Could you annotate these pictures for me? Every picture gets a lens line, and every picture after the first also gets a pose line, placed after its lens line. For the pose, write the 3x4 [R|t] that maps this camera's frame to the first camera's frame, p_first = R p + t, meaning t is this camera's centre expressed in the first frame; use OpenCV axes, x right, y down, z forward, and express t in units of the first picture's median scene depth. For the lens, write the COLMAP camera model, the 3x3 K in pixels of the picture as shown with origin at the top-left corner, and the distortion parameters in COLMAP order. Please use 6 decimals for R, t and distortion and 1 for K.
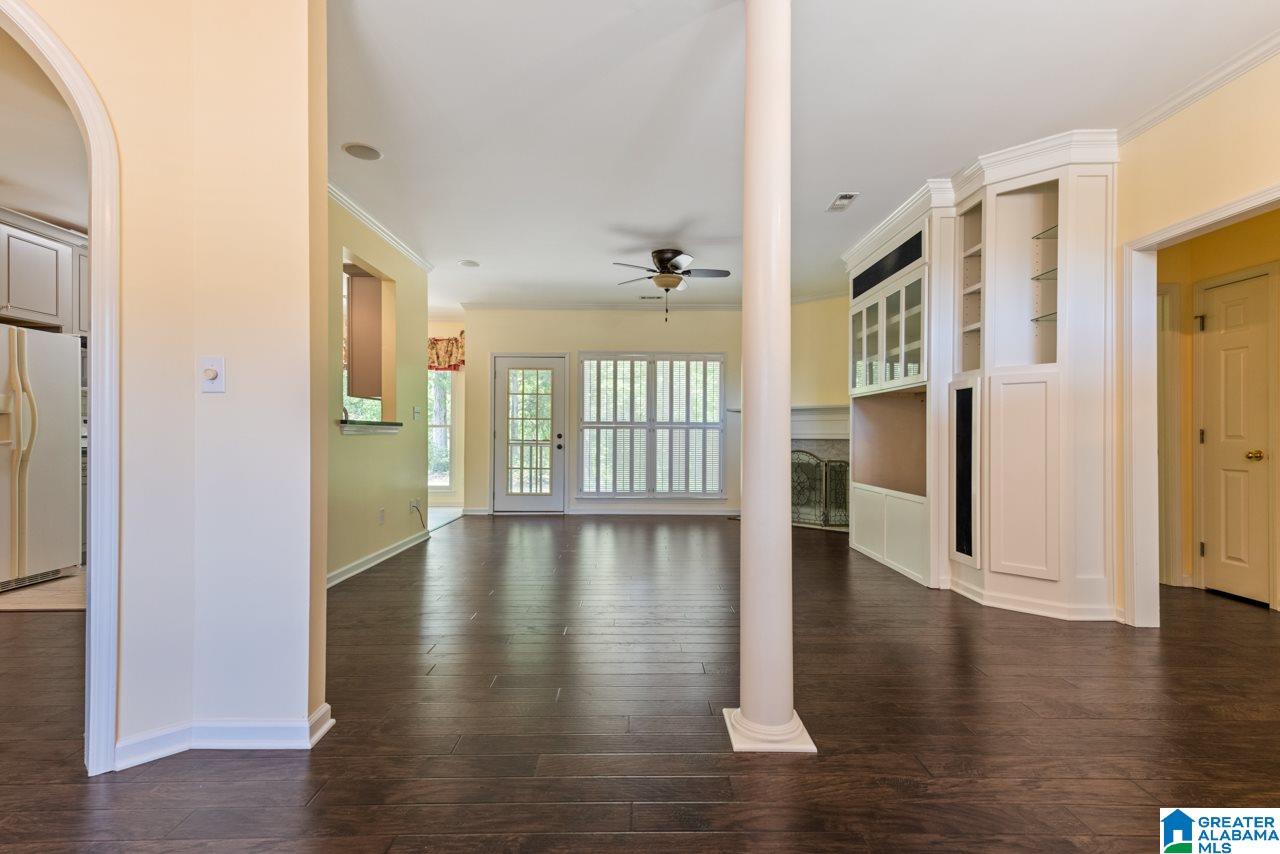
lens RADIAL K [[576.6, 0, 640.0], [0, 576.6, 427.0], [0, 0, 1]] dist [0.001278, 0.000048]
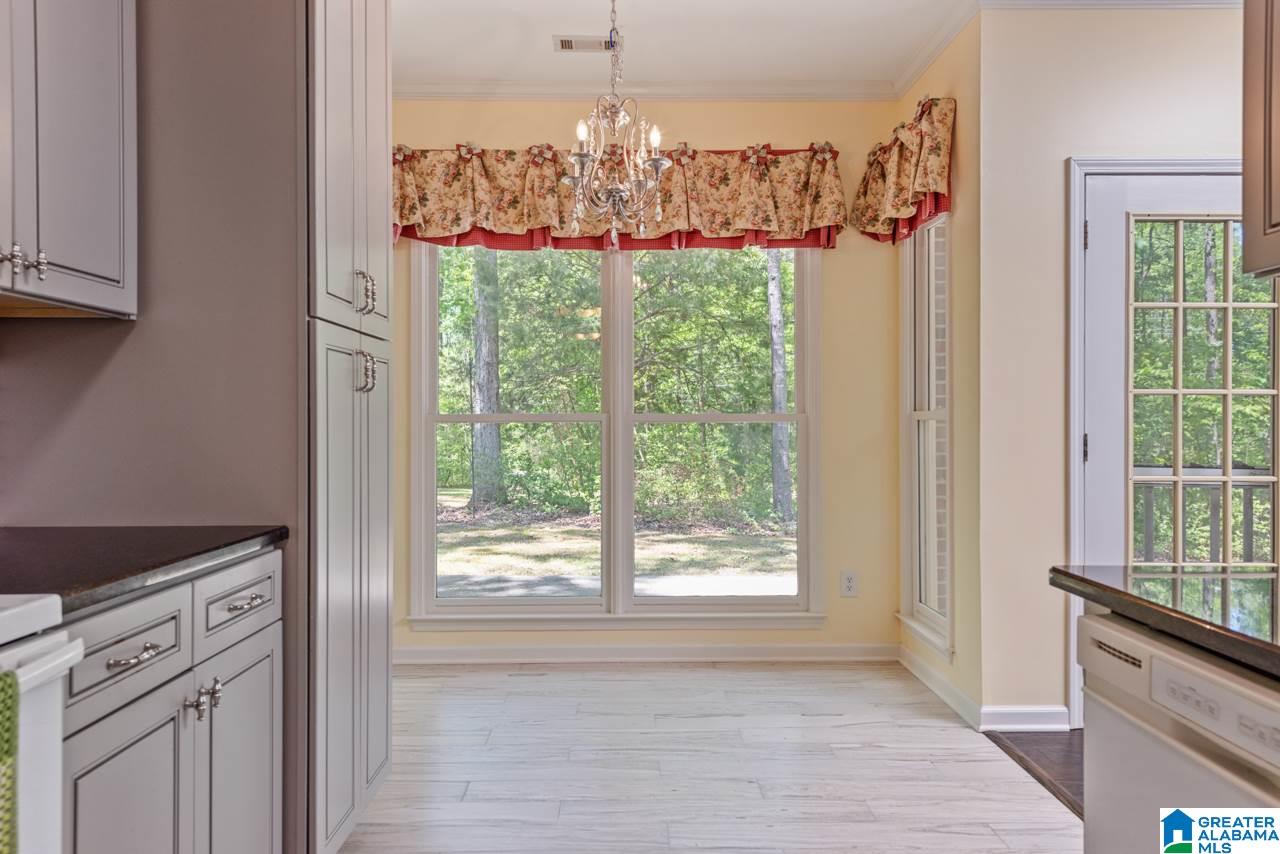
lens RADIAL K [[849.7, 0, 640.0], [0, 849.7, 427.0], [0, 0, 1]] dist [0.003455, 0.001012]
pose [[0.999991, -0.003406, -0.002349, -0.476725], [0.003452, 0.999800, 0.019683, -0.006418], [0.002282, -0.019691, 0.999804, 0.579136]]
